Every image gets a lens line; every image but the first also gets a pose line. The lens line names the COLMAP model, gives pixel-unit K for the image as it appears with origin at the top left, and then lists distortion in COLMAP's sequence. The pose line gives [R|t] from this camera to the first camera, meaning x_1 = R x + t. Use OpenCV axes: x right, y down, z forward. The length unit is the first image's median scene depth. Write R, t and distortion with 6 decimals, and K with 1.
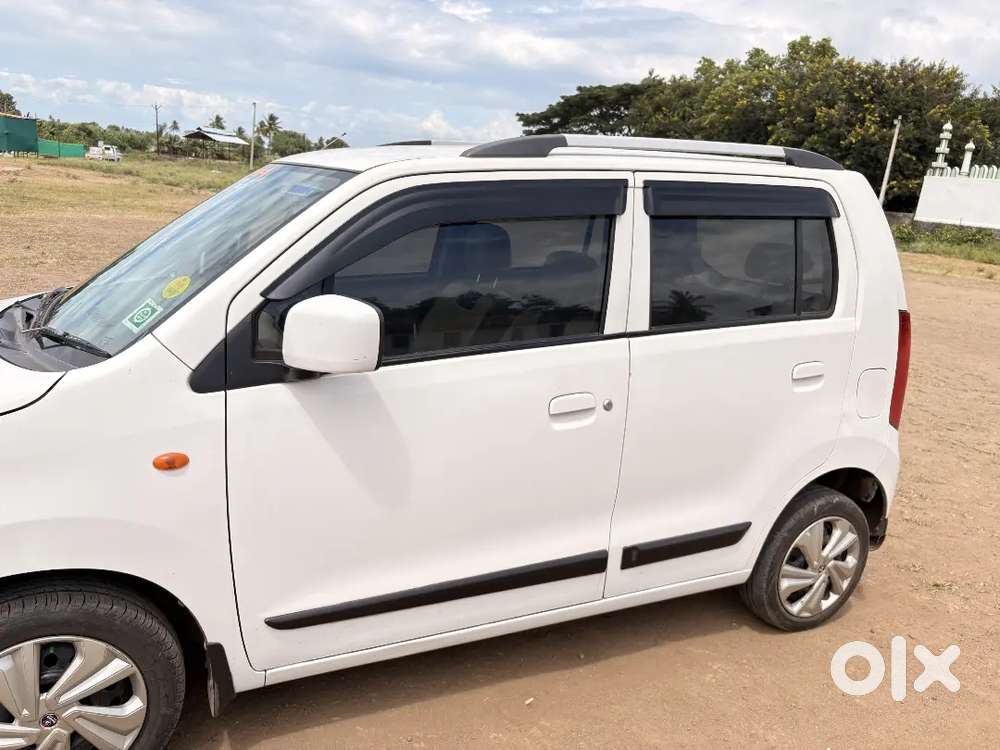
lens RADIAL K [[754.6, 0, 500.0], [0, 754.6, 375.0], [0, 0, 1]] dist [0.032850, -0.034086]
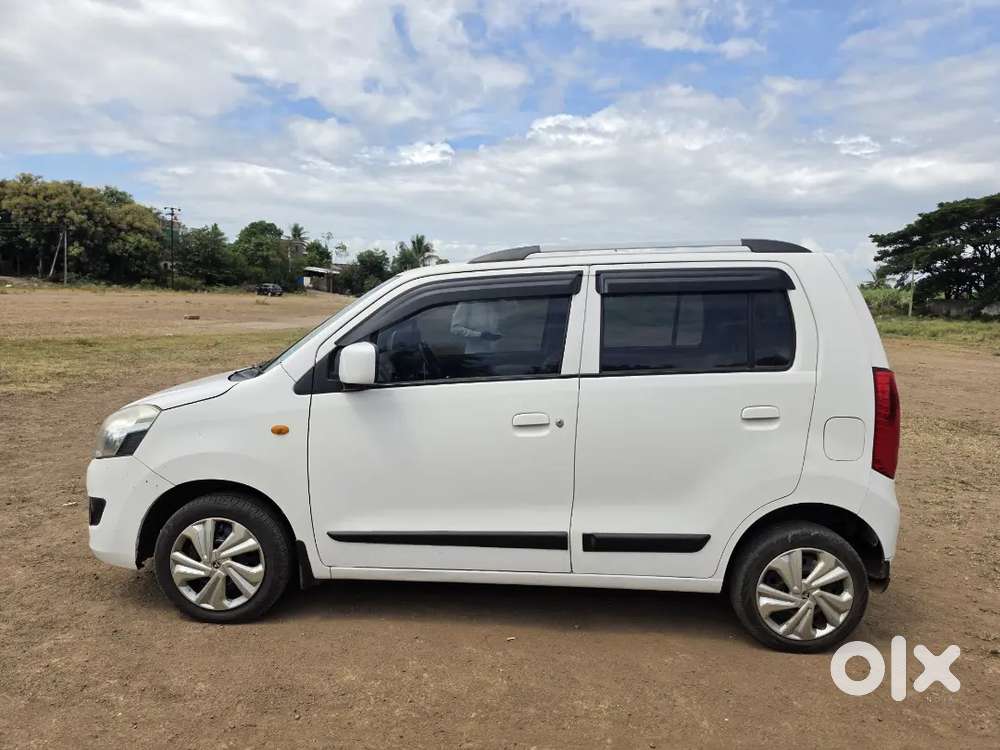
lens RADIAL K [[677.9, 0, 500.0], [0, 677.9, 375.0], [0, 0, 1]] dist [0.098574, -0.105274]
pose [[0.886639, -0.005096, -0.462434, 0.618715], [-0.068169, 0.987576, -0.141586, 0.135345], [0.457410, 0.157059, 0.875276, -0.190815]]
